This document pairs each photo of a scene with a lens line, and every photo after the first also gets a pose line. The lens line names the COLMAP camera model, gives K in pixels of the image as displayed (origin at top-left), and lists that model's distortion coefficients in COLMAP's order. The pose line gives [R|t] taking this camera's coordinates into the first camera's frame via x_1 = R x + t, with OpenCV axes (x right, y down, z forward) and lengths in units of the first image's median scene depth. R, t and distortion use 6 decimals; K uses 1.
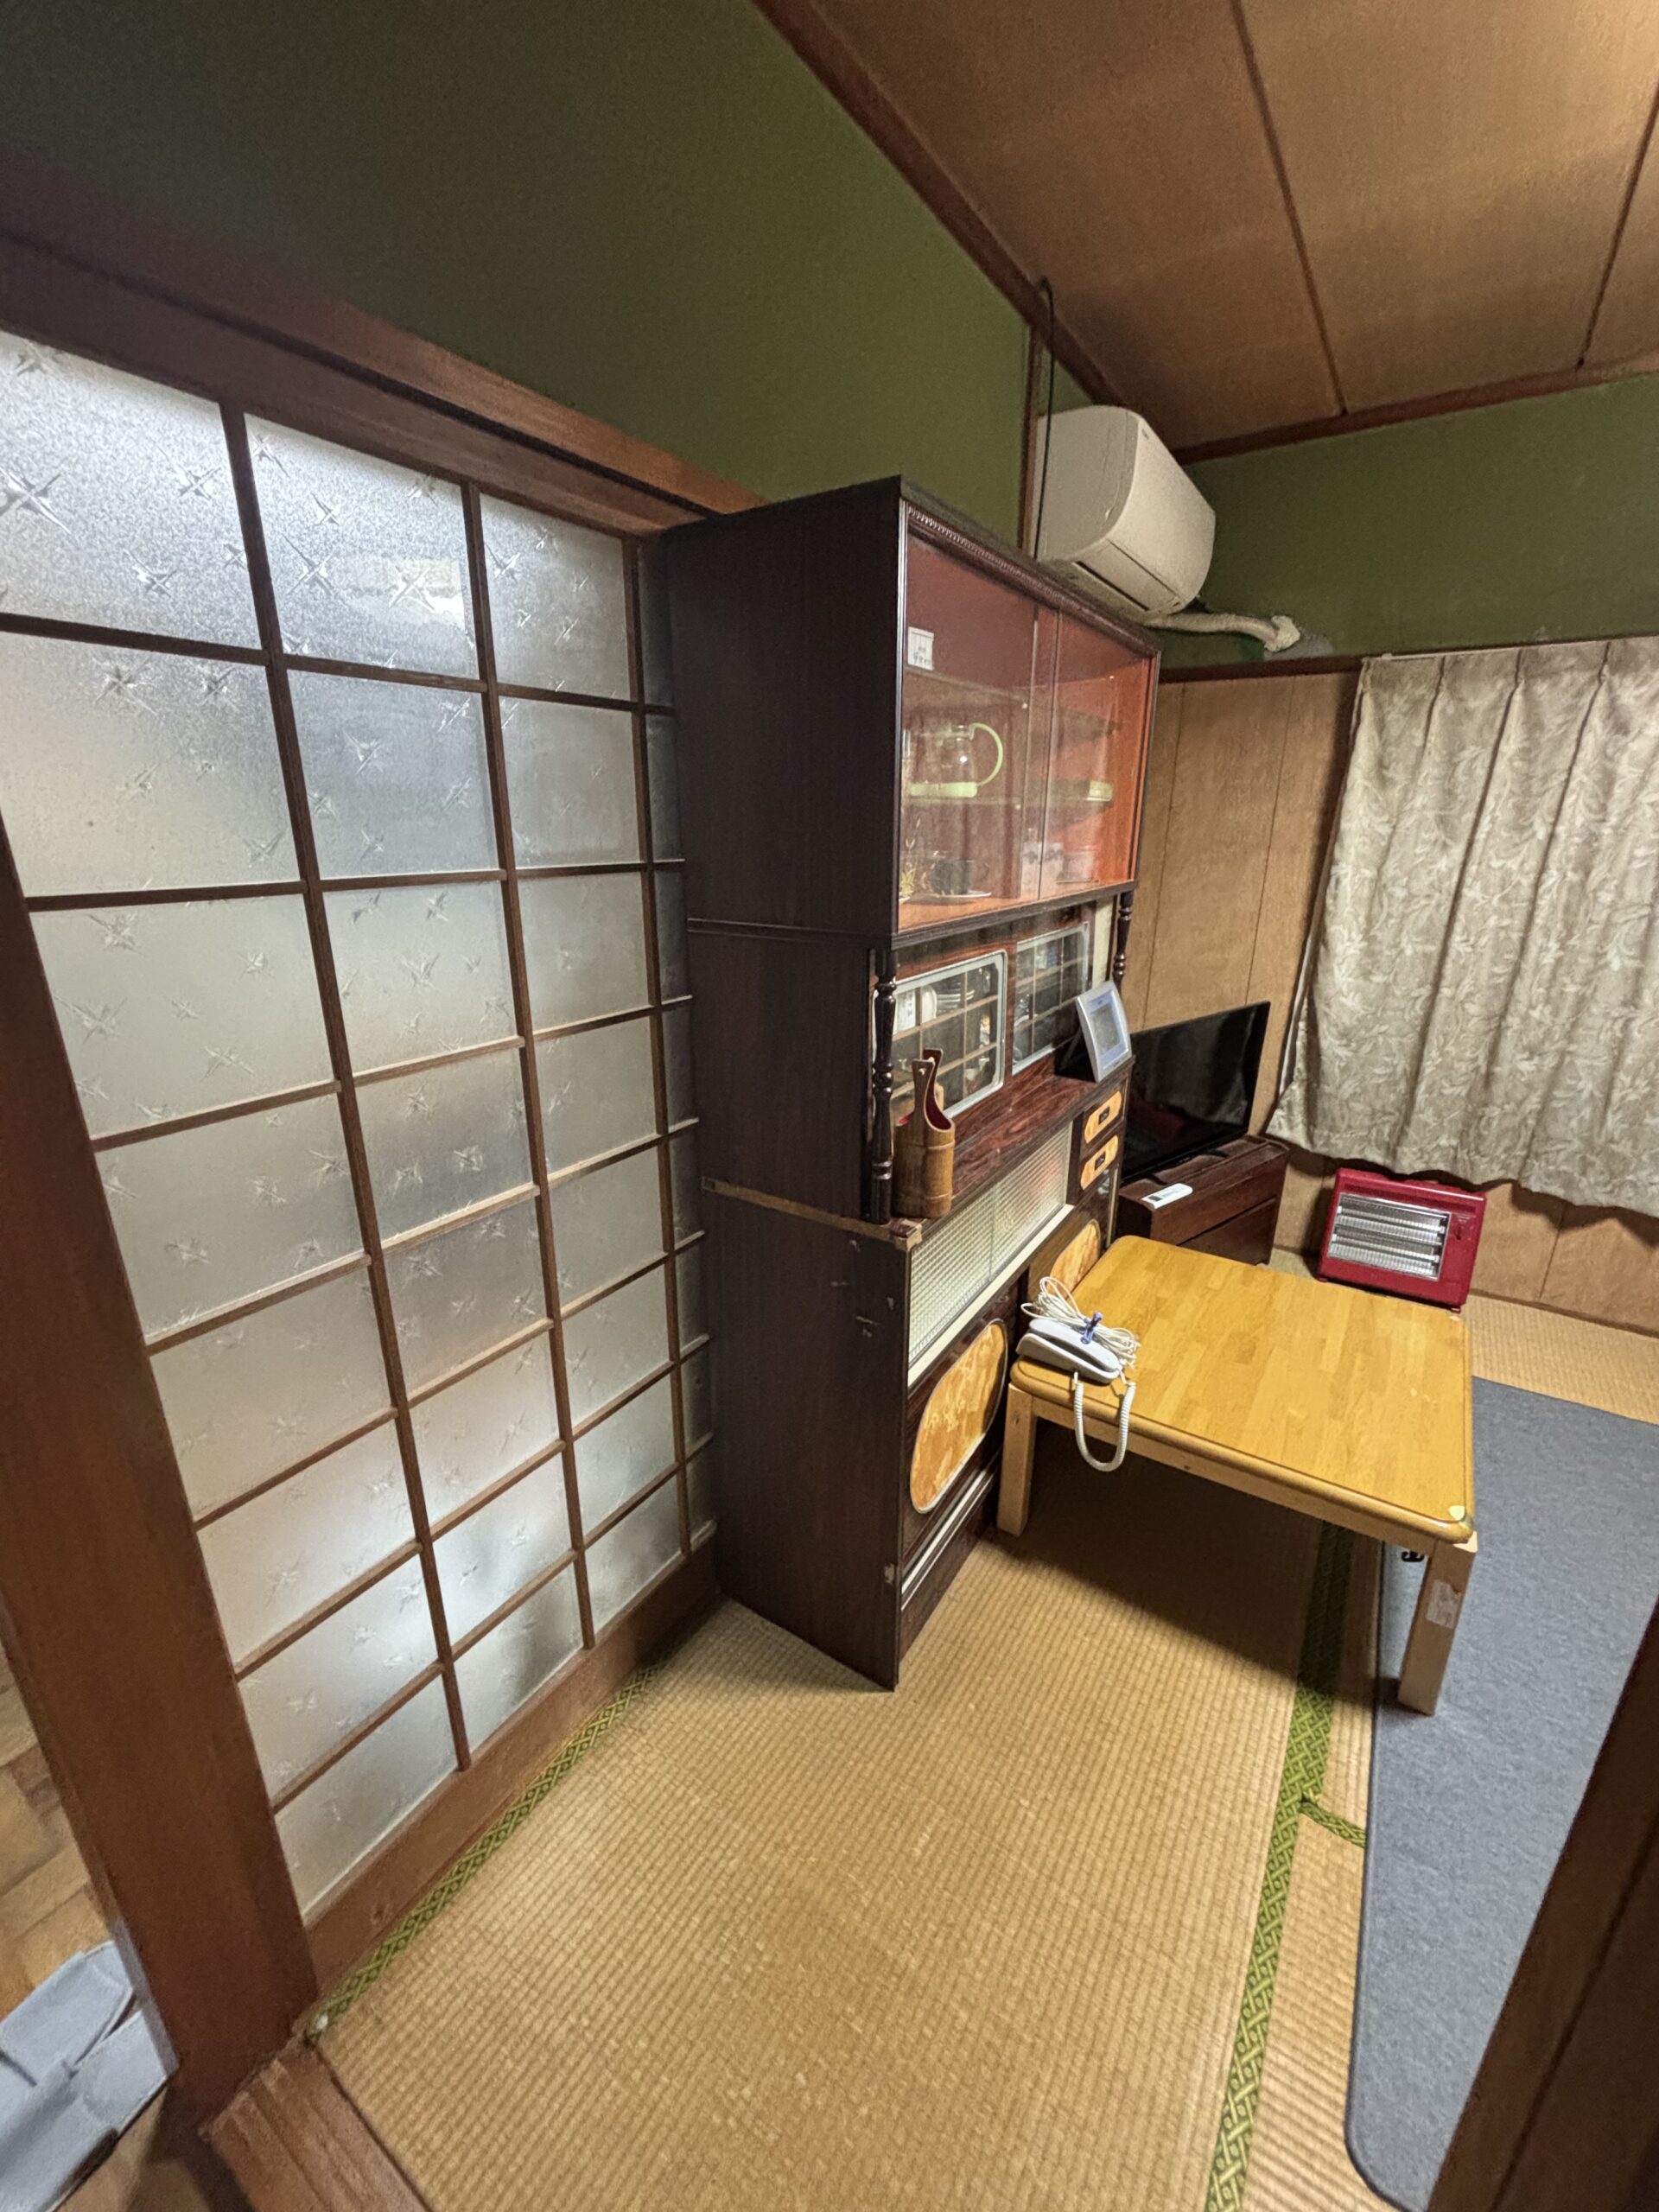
lens RADIAL K [[884.5, 0, 838.0], [0, 884.5, 1103.3], [0, 0, 1]] dist [0.000541, -0.000046]
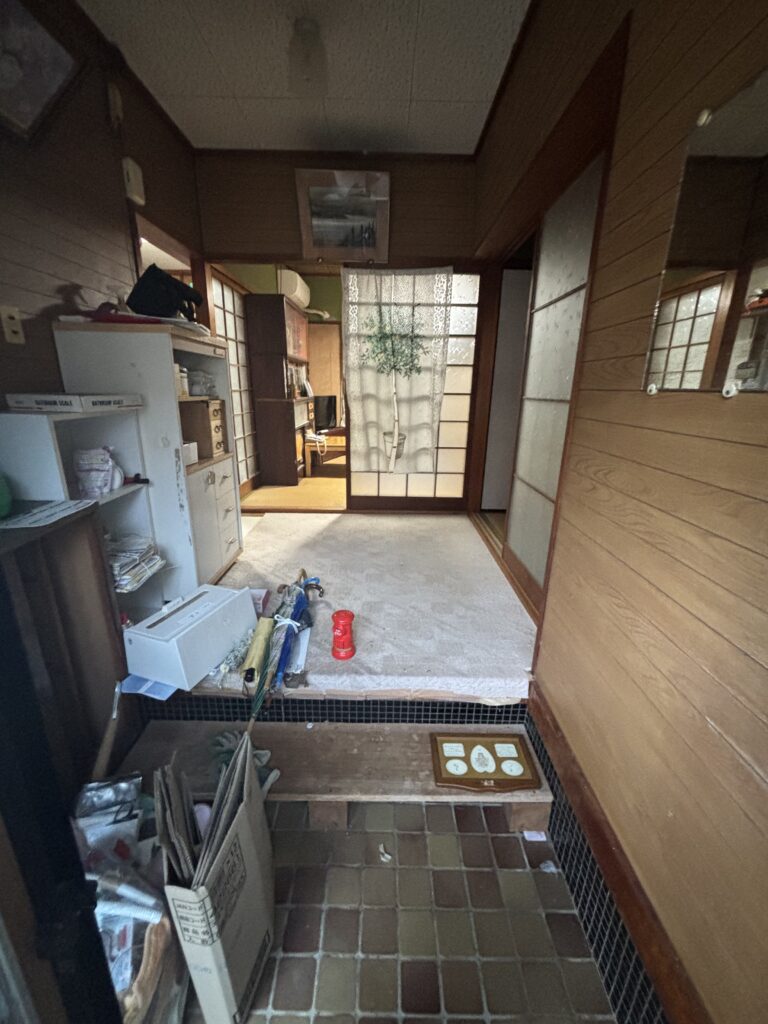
lens RADIAL K [[409.5, 0, 387.7], [0, 409.5, 510.3], [0, 0, 1]] dist [0.000541, -0.000046]
pose [[0.836758, -0.148163, 0.527148, -0.671470], [0.156744, 0.987223, 0.028669, 0.616109], [-0.524660, 0.058639, 0.849290, -1.226180]]
